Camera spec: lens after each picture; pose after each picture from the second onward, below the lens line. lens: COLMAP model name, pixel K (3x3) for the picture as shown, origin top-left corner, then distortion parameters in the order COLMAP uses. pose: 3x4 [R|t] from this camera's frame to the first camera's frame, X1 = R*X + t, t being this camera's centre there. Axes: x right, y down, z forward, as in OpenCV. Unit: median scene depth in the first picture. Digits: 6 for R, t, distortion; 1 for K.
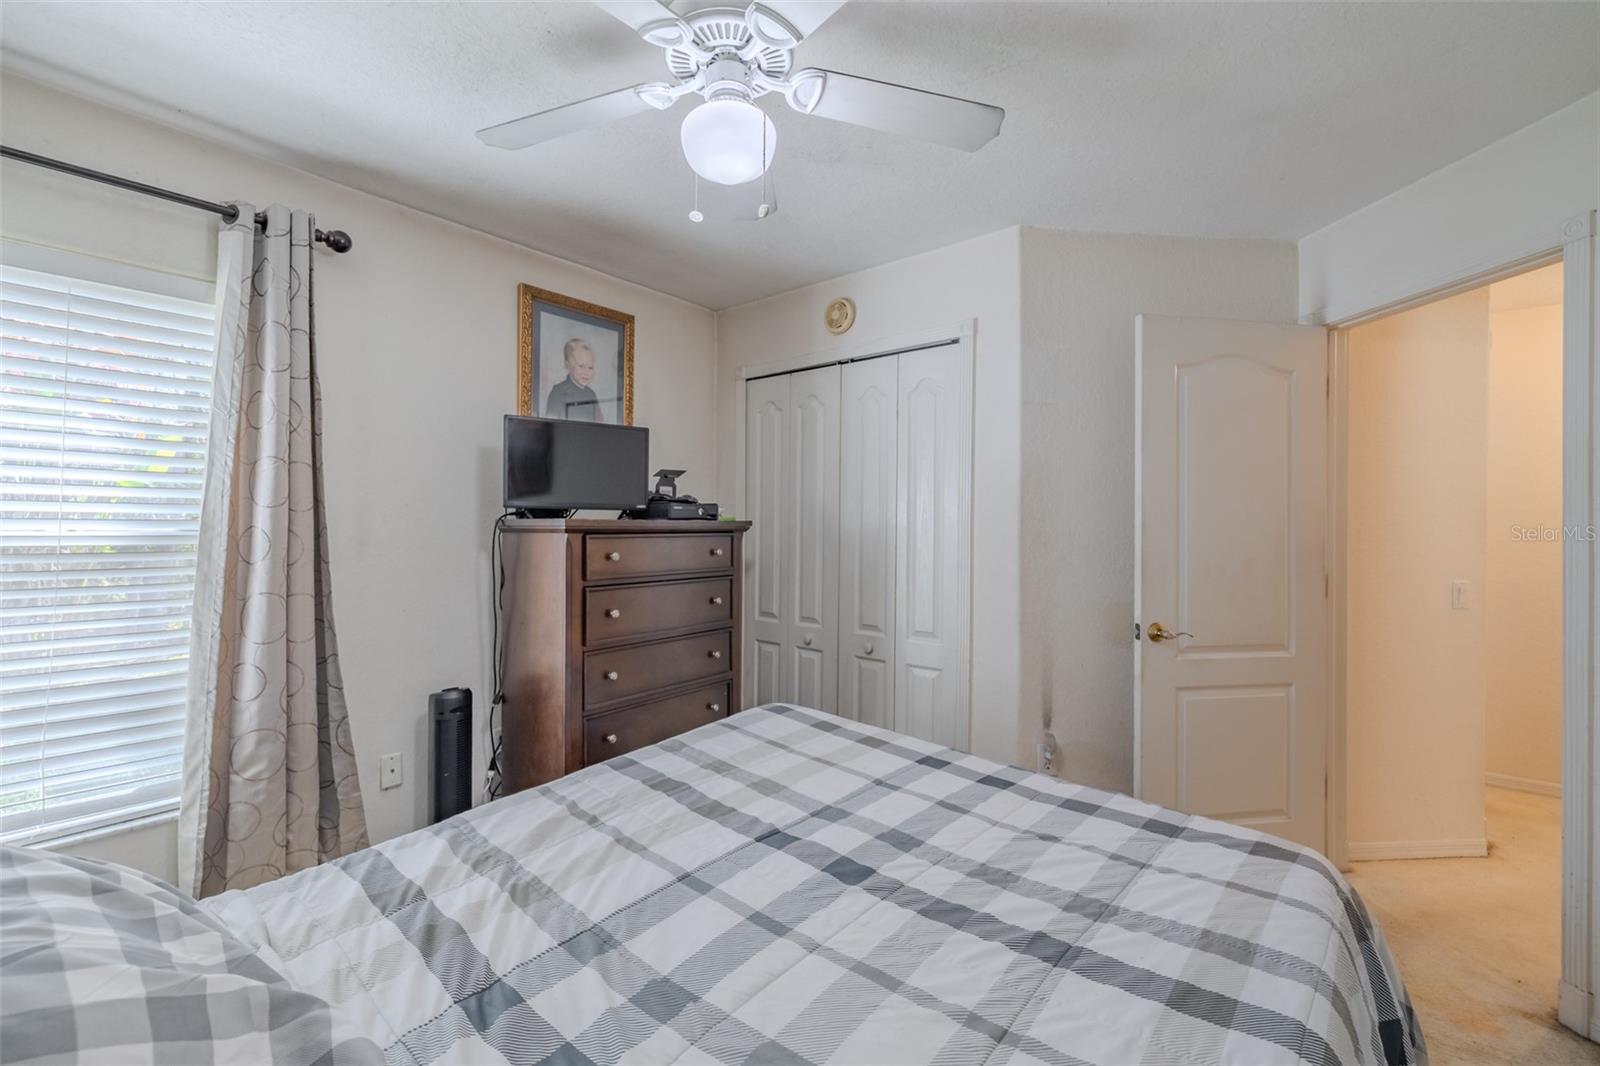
lens RADIAL K [[678.6, 0, 795.7], [0, 678.6, 521.8], [0, 0, 1]] dist [-0.001354, -0.004163]
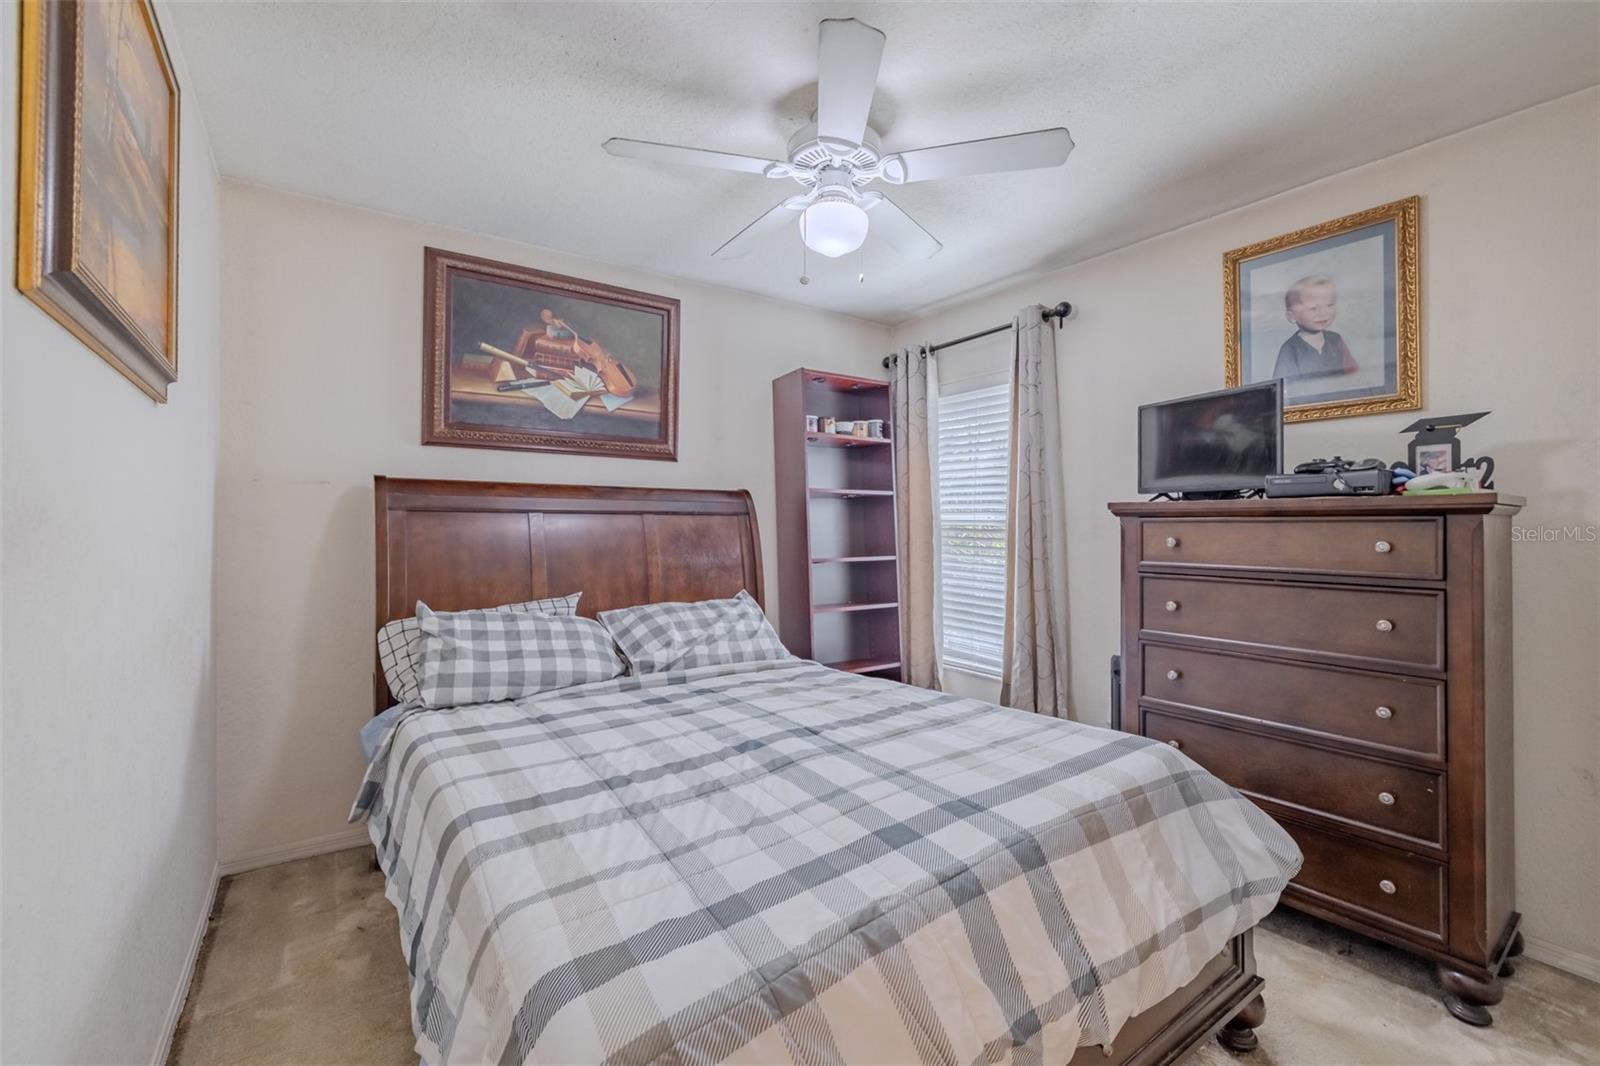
lens RADIAL K [[678.6, 0, 795.8], [0, 678.6, 512.0], [0, 0, 1]] dist [-0.001354, -0.004163]
pose [[-0.265862, -0.022544, -0.963747, 0.953582], [0.001387, 0.999717, -0.023768, 0.041113], [0.964010, -0.007656, -0.265756, 0.987854]]
